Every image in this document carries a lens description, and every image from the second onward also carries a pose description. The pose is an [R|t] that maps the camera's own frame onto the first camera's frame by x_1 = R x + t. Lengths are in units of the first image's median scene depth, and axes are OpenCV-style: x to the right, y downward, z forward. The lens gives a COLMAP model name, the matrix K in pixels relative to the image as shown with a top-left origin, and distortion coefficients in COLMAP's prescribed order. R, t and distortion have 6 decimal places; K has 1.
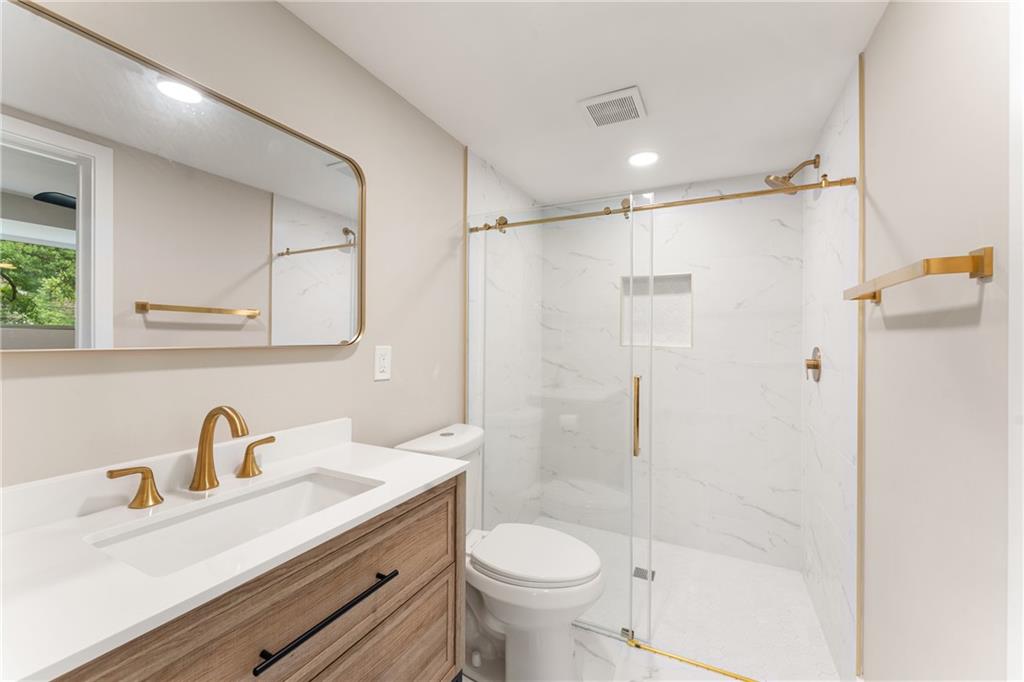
lens RADIAL K [[410.1, 0, 512.0], [0, 410.1, 341.0], [0, 0, 1]] dist [-0.000443, -0.000018]
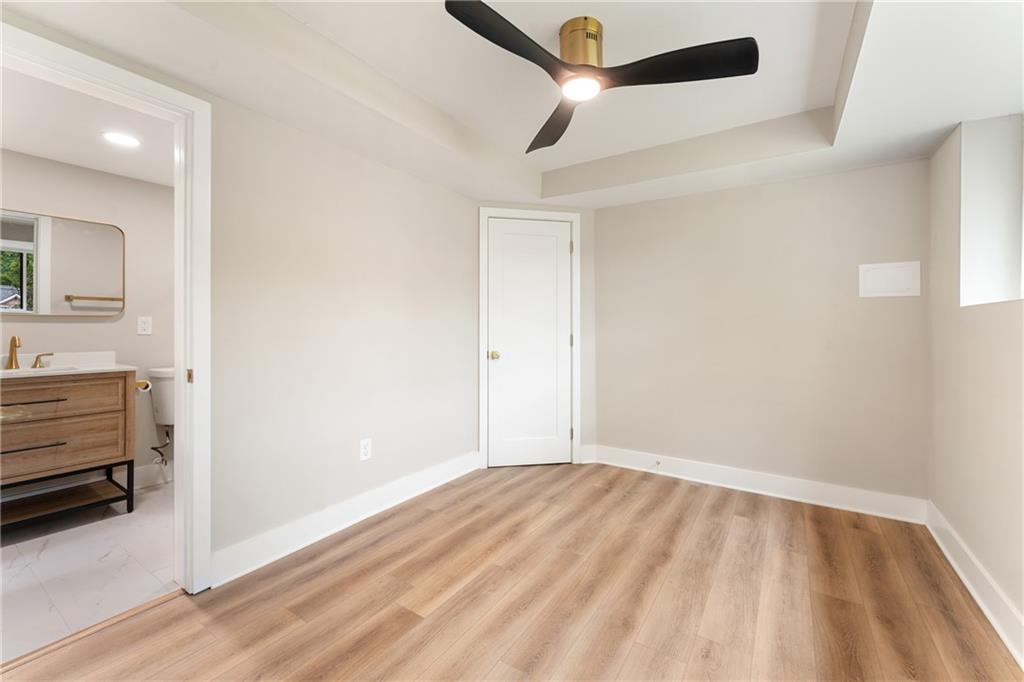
lens RADIAL K [[418.0, 0, 510.8], [0, 418.0, 329.5], [0, 0, 1]] dist [-0.000615, -0.000087]
pose [[0.992467, -0.000935, -0.122511, 2.270599], [0.001017, 0.999999, 0.000607, 0.100583], [0.122511, -0.000727, 0.992467, -1.022445]]
